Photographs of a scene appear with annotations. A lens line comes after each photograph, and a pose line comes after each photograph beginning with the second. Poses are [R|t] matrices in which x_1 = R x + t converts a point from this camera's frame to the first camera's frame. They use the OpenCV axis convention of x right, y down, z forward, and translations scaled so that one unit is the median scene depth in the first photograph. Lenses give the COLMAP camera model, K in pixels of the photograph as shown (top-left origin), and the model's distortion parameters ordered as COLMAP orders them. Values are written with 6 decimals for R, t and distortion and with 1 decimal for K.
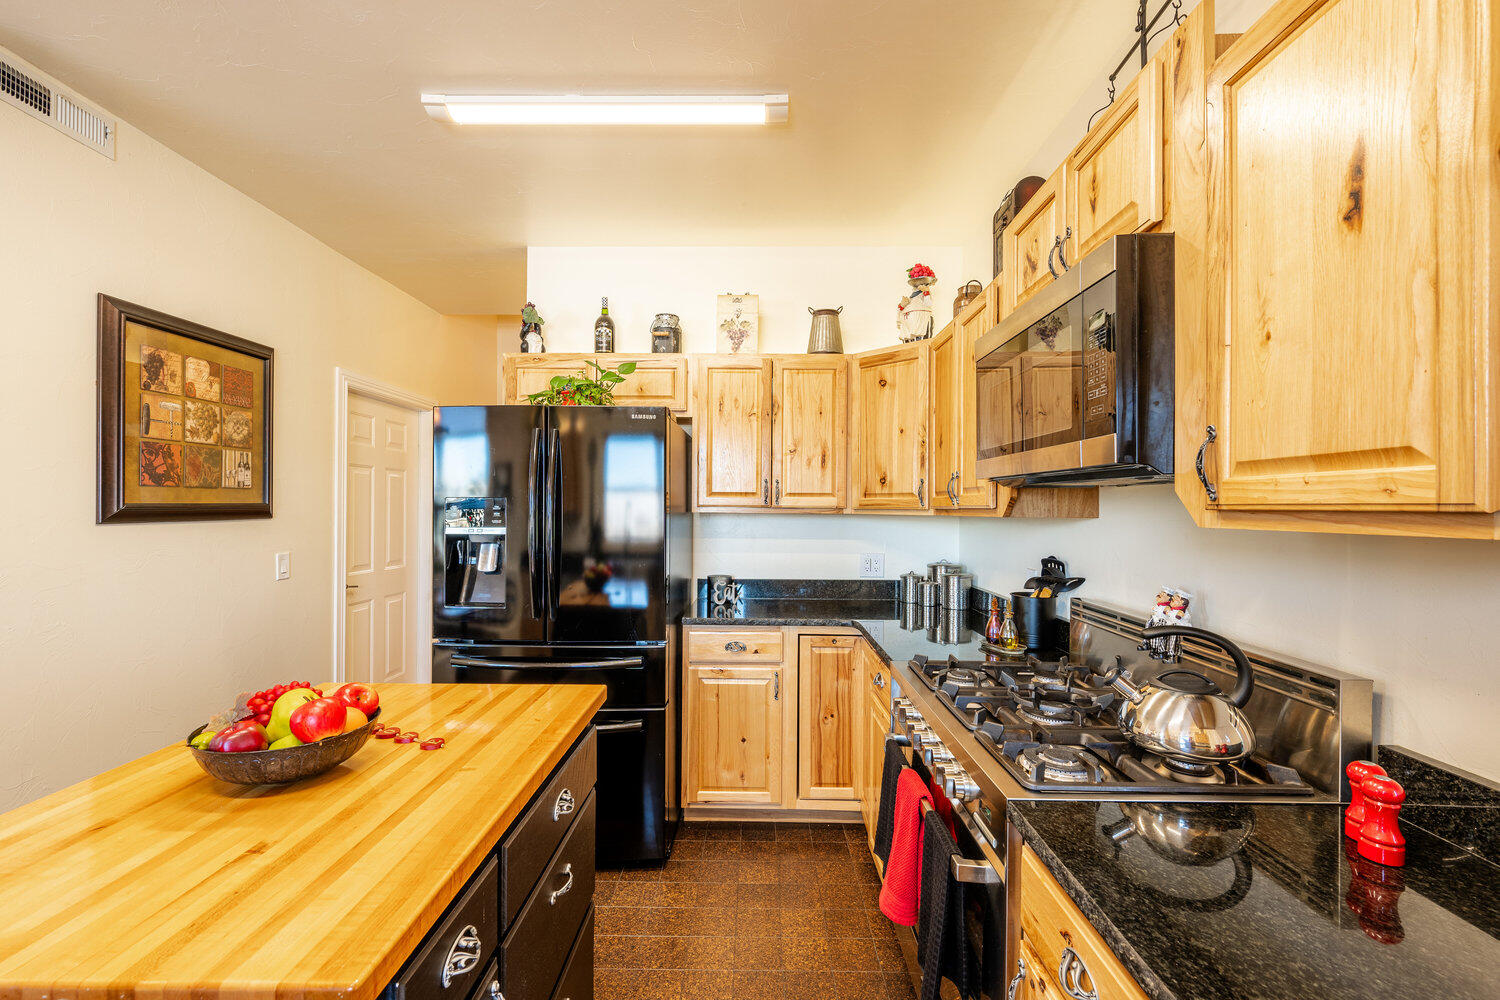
lens RADIAL K [[639.9, 0, 751.5], [0, 639.9, 503.9], [0, 0, 1]] dist [-0.000208, -0.000833]
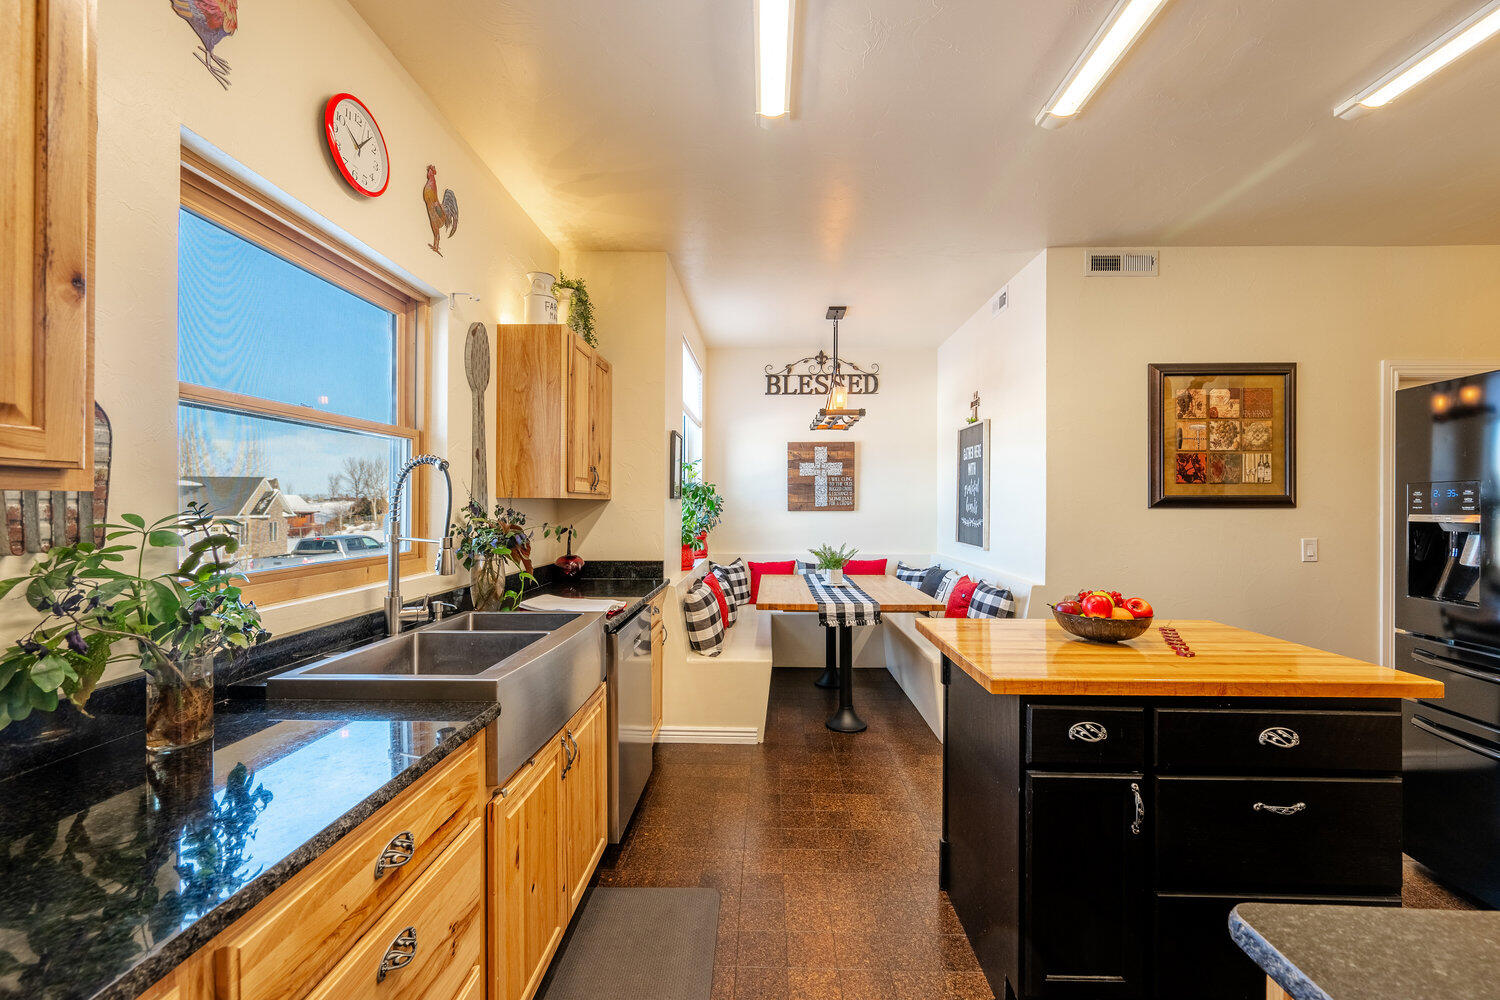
lens RADIAL K [[595.6, 0, 752.1], [0, 595.6, 502.1], [0, 0, 1]] dist [0.008877, 0.000097]
pose [[-0.021253, -0.008255, -0.999740, 0.424165], [-0.003176, 0.999961, -0.008189, 0.027388], [0.999769, 0.003002, -0.021278, 0.034737]]
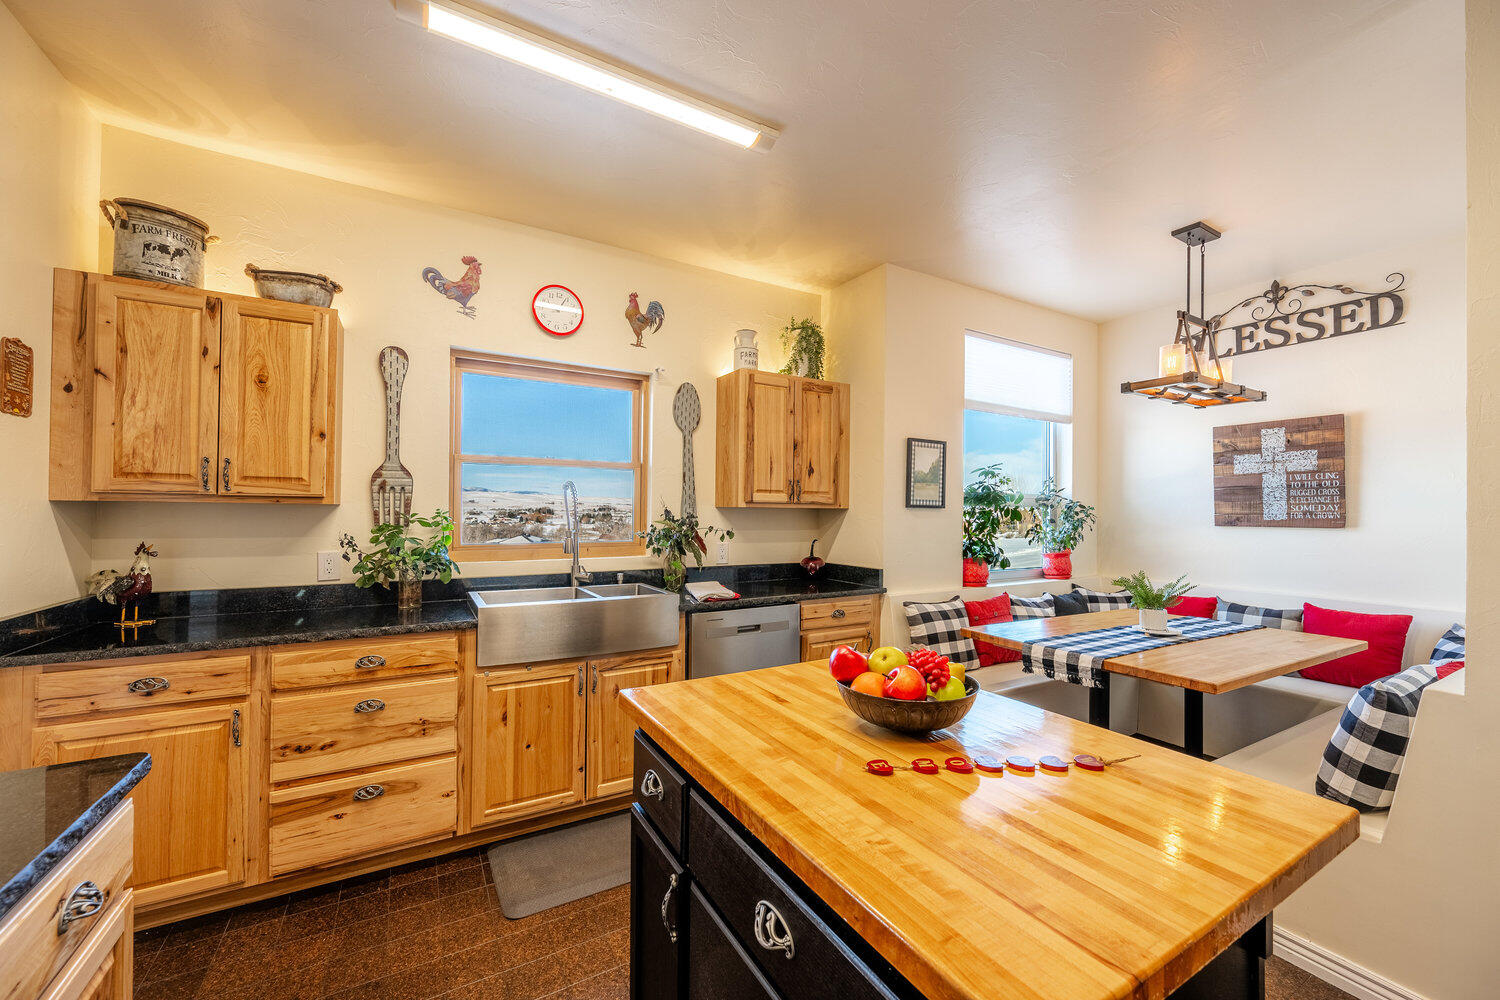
lens RADIAL K [[595.6, 0, 757.6], [0, 595.6, 502.0], [0, 0, 1]] dist [0.008877, 0.000097]
pose [[-0.854123, -0.021334, -0.519633, -0.037578], [-0.013677, 0.999734, -0.018563, 0.024748], [0.519890, -0.008748, -0.854188, 0.950736]]
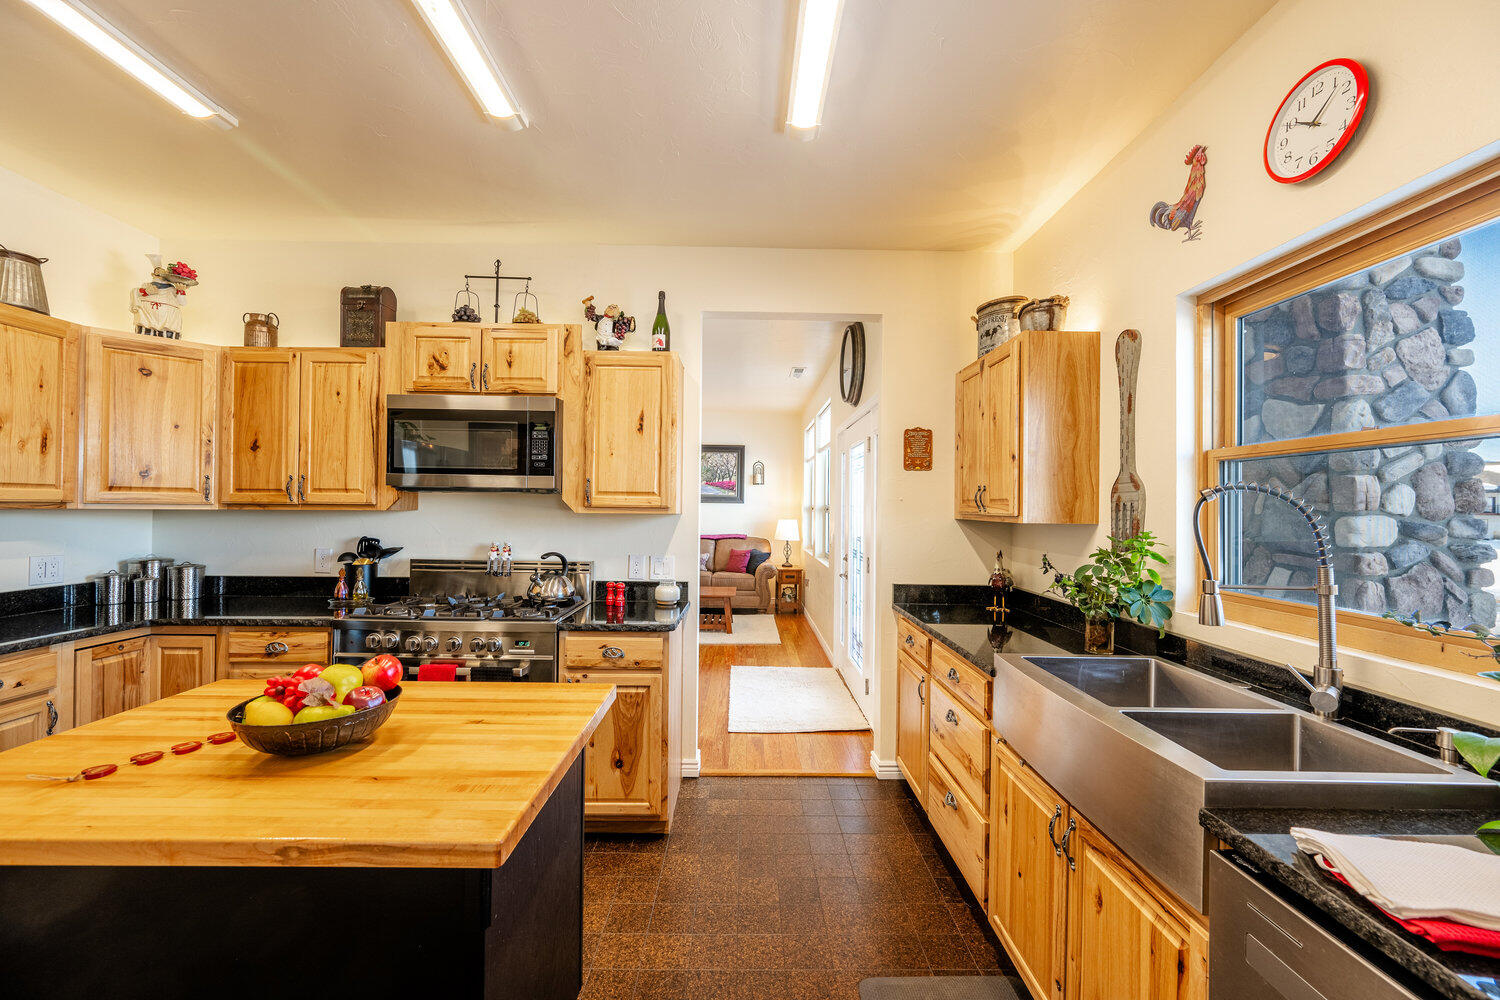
lens RADIAL K [[595.6, 0, 754.7], [0, 595.6, 503.8], [0, 0, 1]] dist [0.008877, 0.000097]
pose [[-0.020672, -0.002393, 0.999783, -1.015819], [-0.016017, 0.999870, 0.002062, -0.011333], [-0.999658, -0.015971, -0.020708, 0.147889]]
